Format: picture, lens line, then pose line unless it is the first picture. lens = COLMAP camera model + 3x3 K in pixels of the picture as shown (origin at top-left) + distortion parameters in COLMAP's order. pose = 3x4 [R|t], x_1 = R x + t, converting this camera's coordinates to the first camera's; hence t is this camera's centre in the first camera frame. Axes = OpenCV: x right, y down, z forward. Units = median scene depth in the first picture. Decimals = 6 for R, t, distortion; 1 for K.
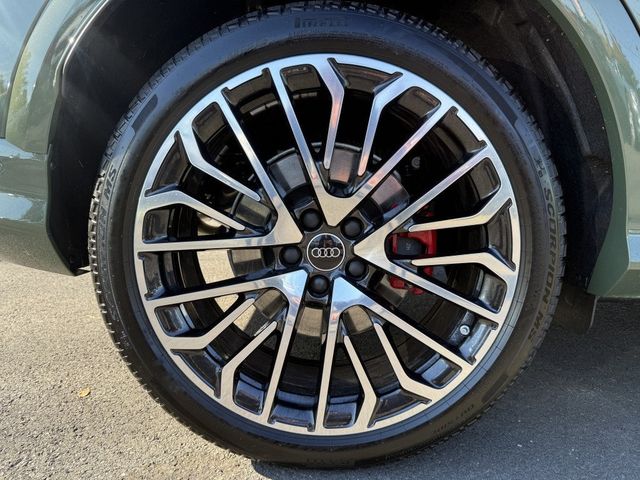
lens RADIAL K [[255.2, 0, 319.1], [0, 255.2, 239.3], [0, 0, 1]] dist [0.002303, -0.001313]
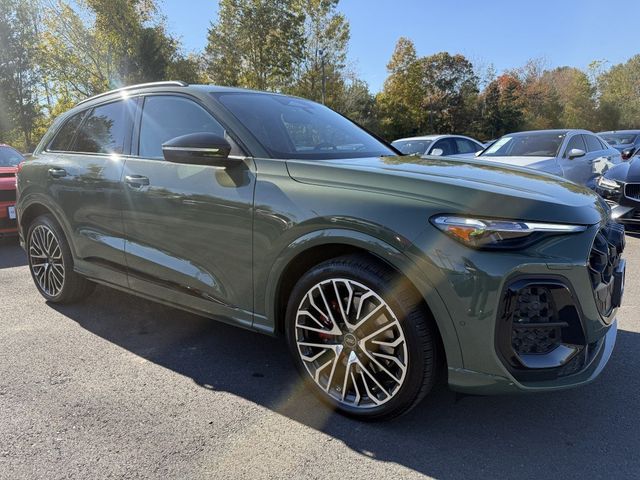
lens RADIAL K [[255.2, 0, 319.5], [0, 255.2, 240.2], [0, 0, 1]] dist [0.002303, -0.001313]
pose [[0.853052, 0.038845, -0.520378, 1.258220], [-0.053029, 0.998516, -0.012393, -1.077060], [0.519125, 0.038167, 0.853846, -1.754224]]
